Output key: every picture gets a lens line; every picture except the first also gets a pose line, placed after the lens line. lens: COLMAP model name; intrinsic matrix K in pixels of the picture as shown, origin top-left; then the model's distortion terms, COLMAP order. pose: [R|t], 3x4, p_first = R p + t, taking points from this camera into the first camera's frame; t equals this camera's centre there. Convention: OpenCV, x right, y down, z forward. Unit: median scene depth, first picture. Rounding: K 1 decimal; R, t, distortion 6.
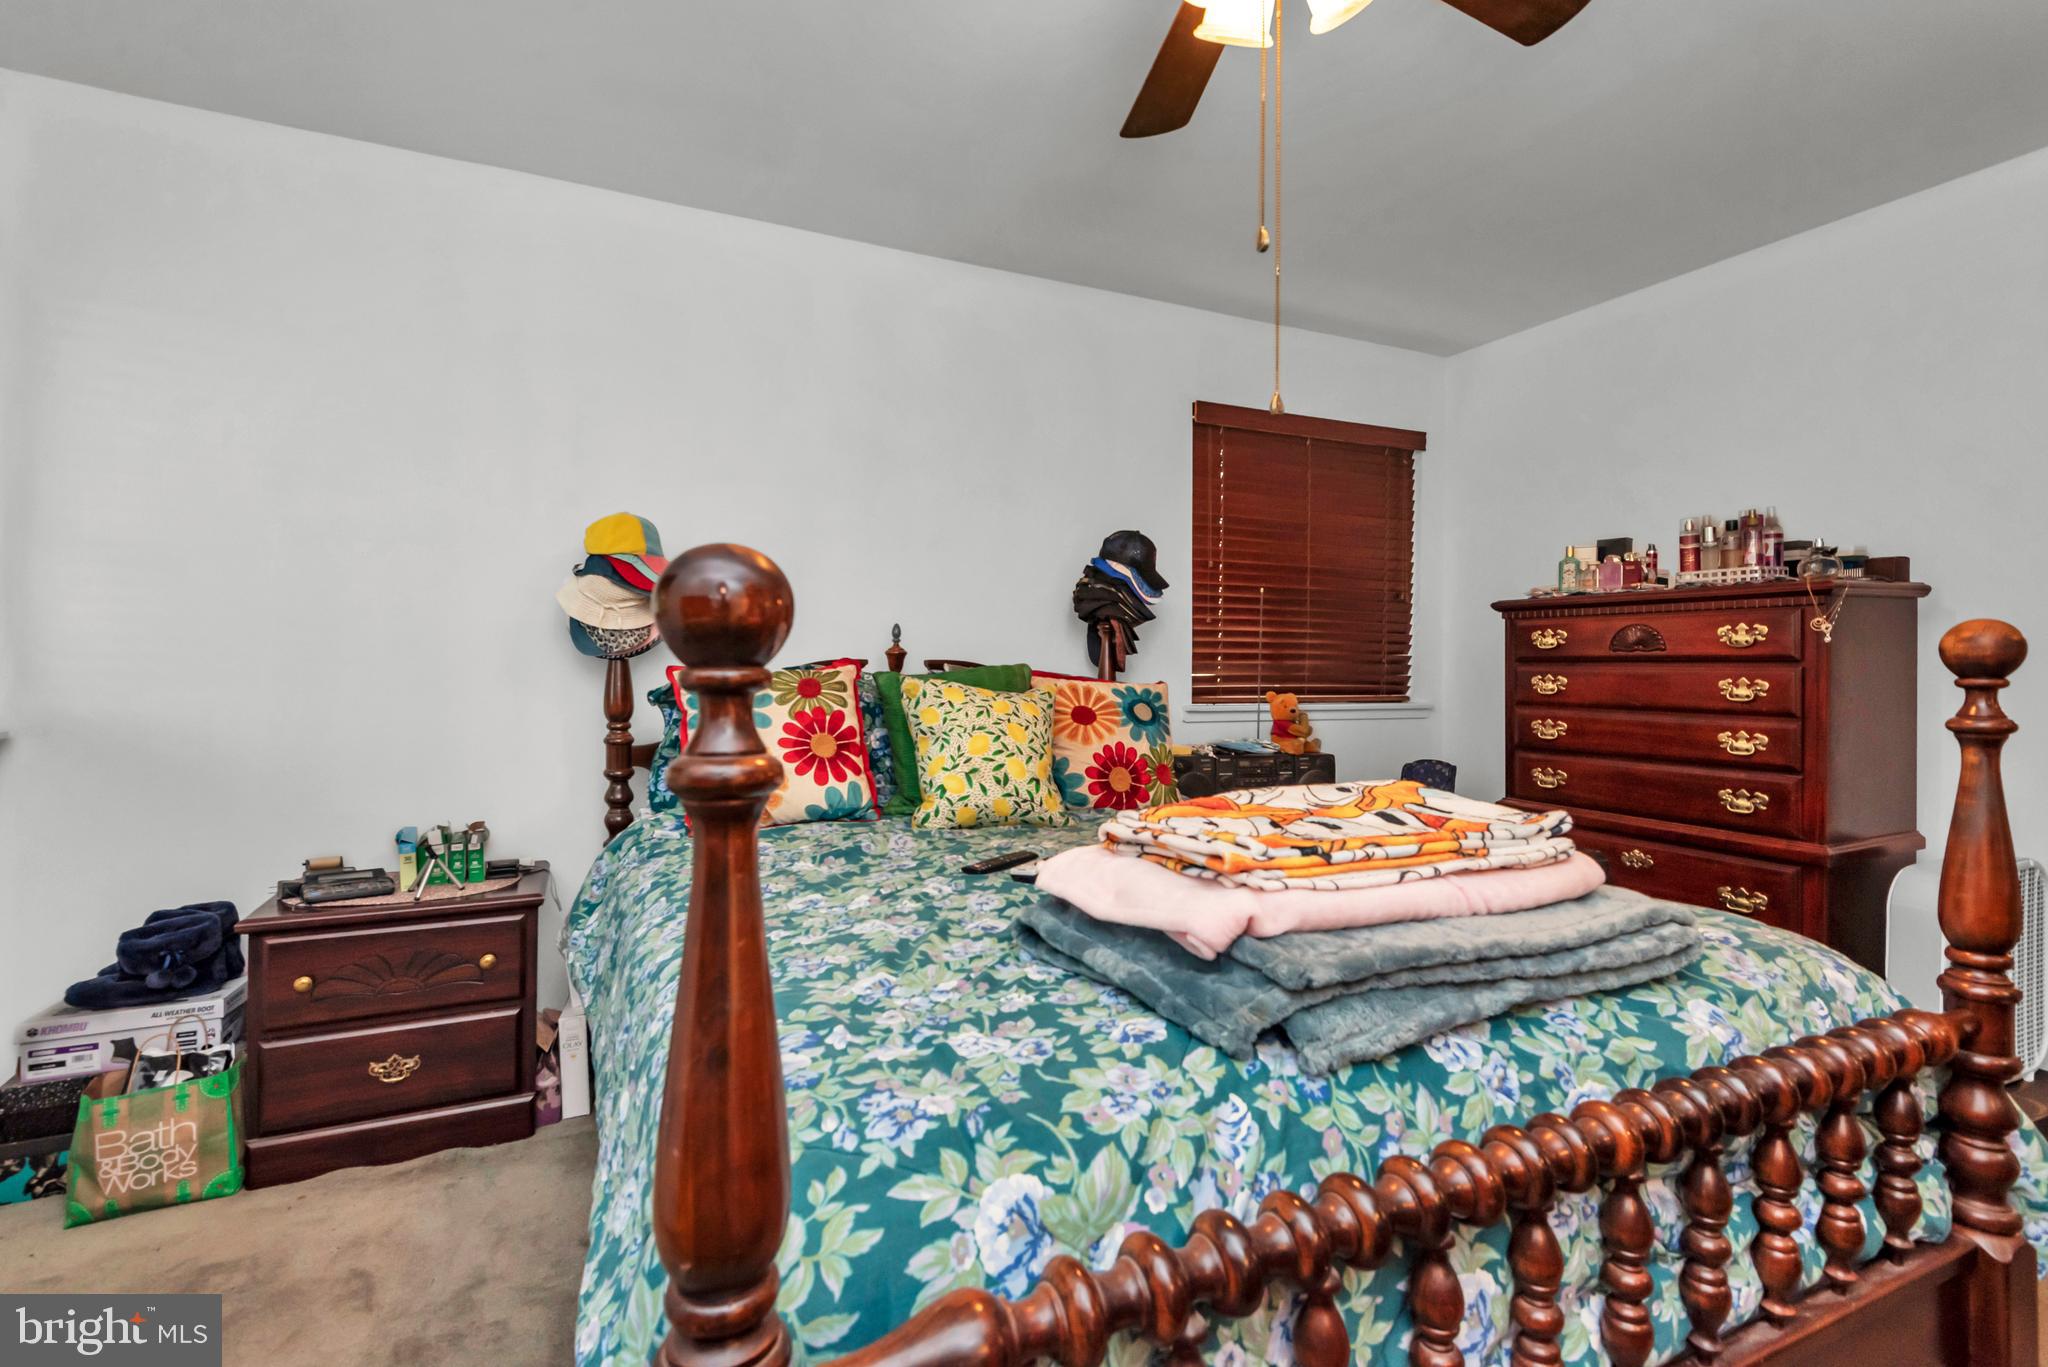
lens RADIAL K [[912.8, 0, 1027.4], [0, 912.8, 675.3], [0, 0, 1]] dist [0.001352, 0.000489]
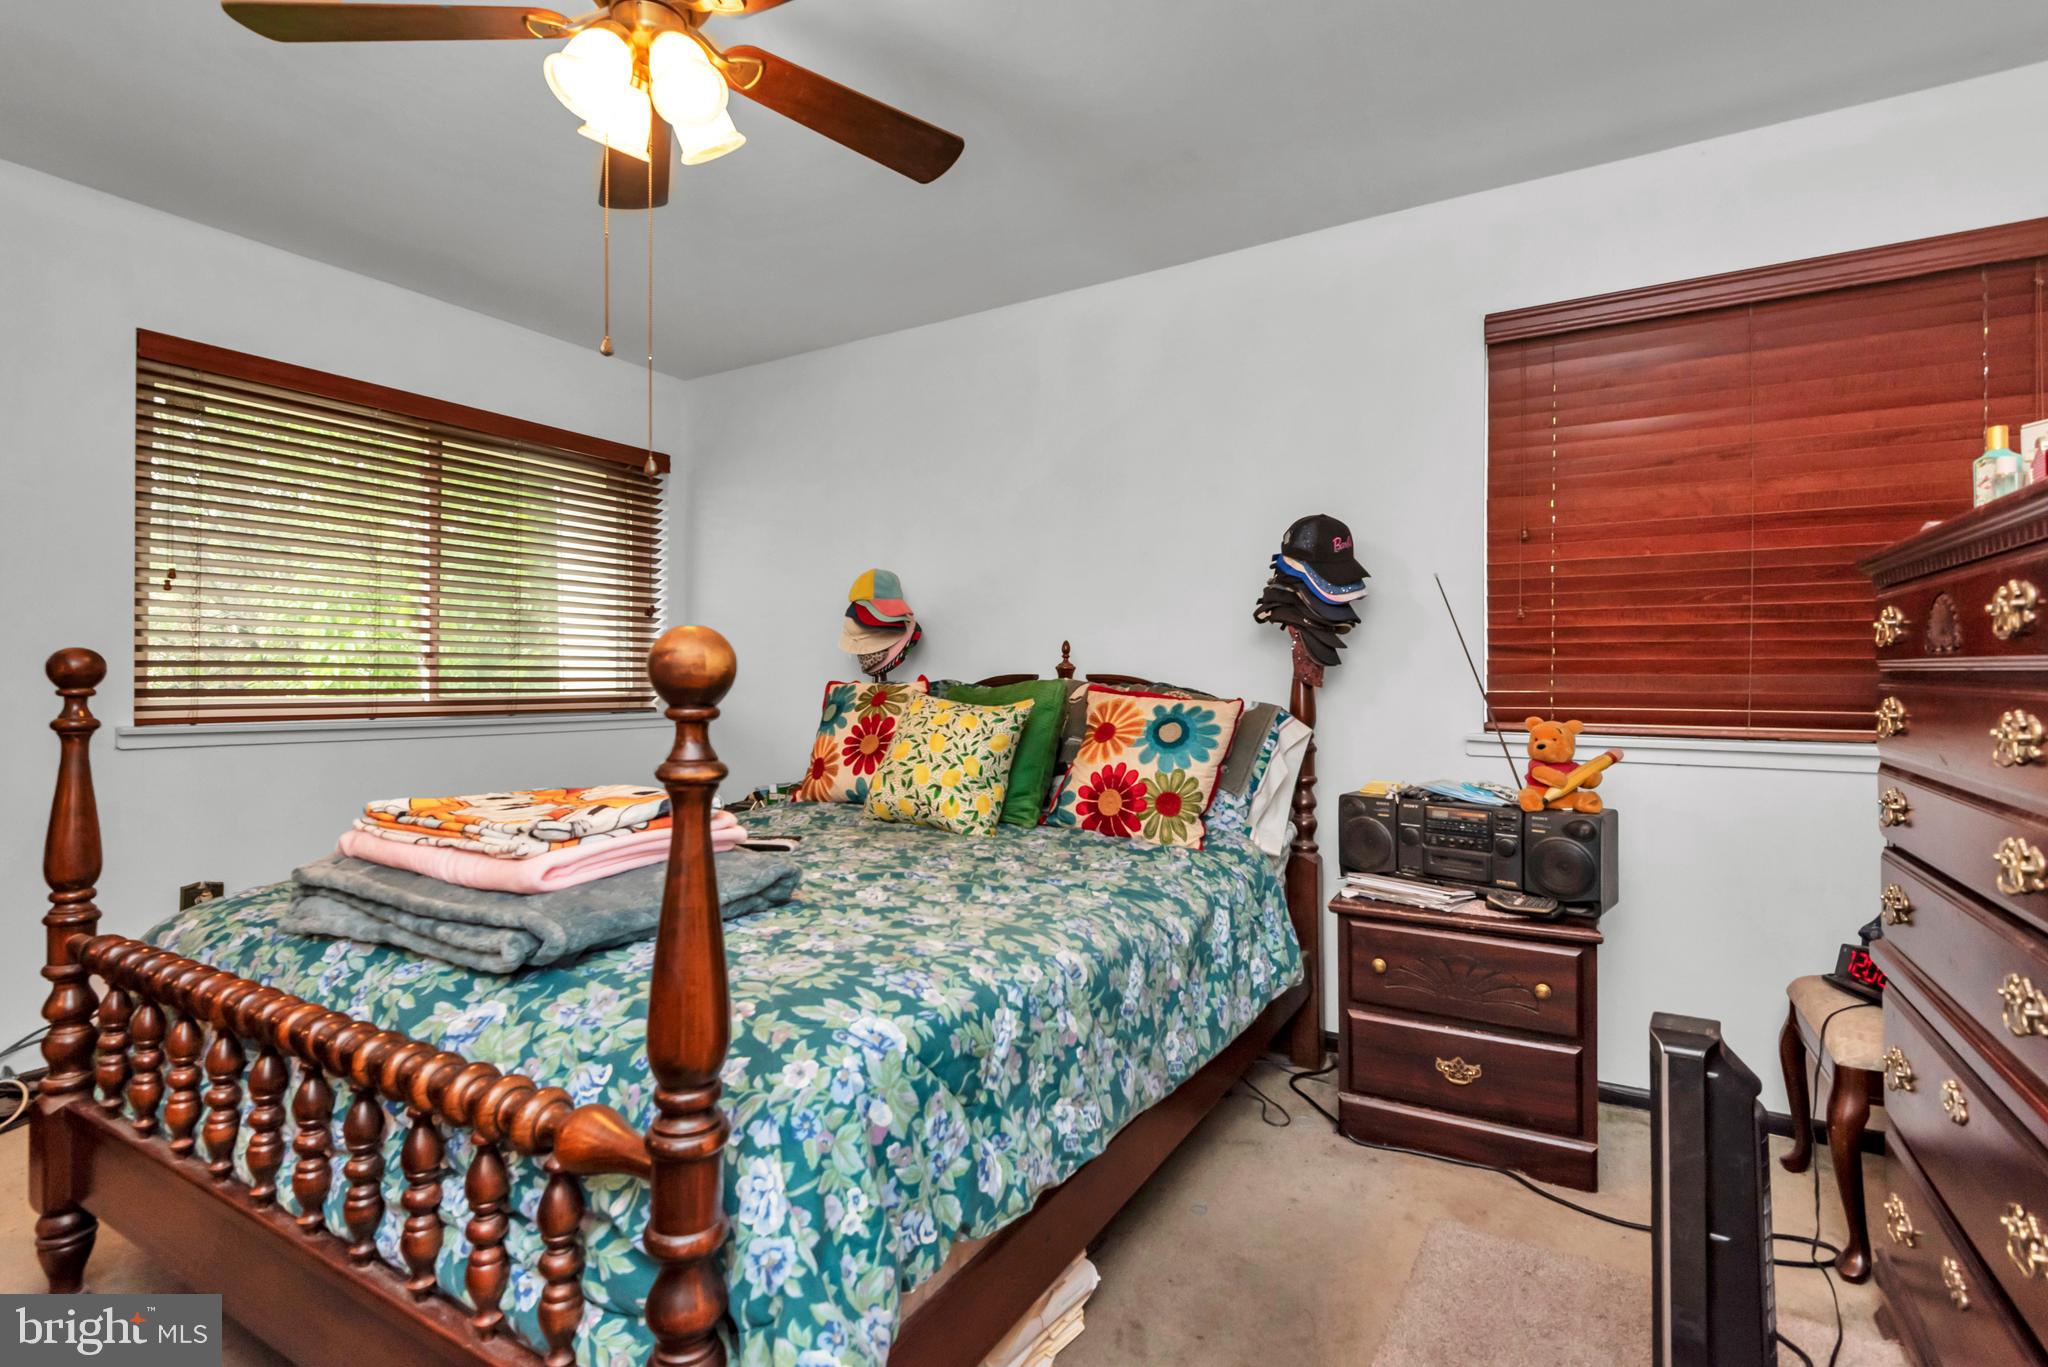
lens RADIAL K [[963.5, 0, 1023.9], [0, 963.5, 680.2], [0, 0, 1]] dist [0.017349, -0.003937]
pose [[0.575384, -0.003663, -0.817875, 0.964794], [-0.005101, 0.999954, -0.008067, -0.001711], [0.817867, 0.008814, 0.575339, 0.414976]]
